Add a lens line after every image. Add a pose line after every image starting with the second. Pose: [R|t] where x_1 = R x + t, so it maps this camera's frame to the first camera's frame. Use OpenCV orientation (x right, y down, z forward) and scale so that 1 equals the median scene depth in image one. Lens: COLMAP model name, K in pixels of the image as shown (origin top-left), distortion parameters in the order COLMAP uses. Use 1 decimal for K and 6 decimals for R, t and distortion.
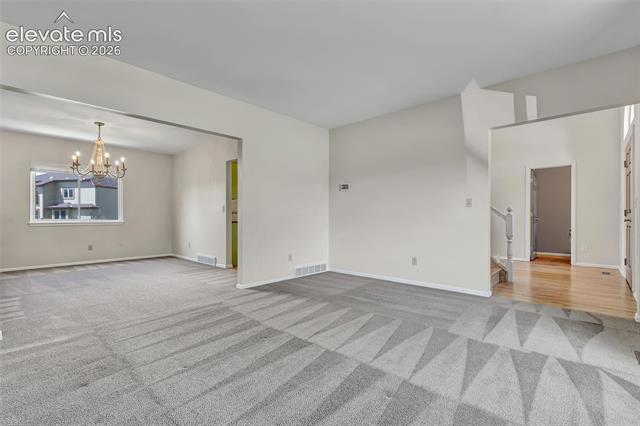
lens RADIAL K [[292.4, 0, 322.3], [0, 292.4, 216.7], [0, 0, 1]] dist [0.009986, -0.004344]
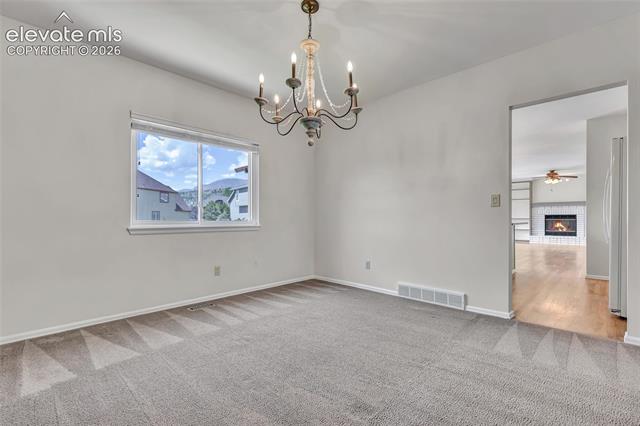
lens RADIAL K [[292.4, 0, 305.7], [0, 292.4, 214.4], [0, 0, 1]] dist [0.009986, -0.004344]
pose [[0.998640, -0.002972, -0.052046, -0.590451], [0.002741, 0.999986, -0.004517, 0.000222], [0.052059, 0.004368, 0.998634, 0.445938]]
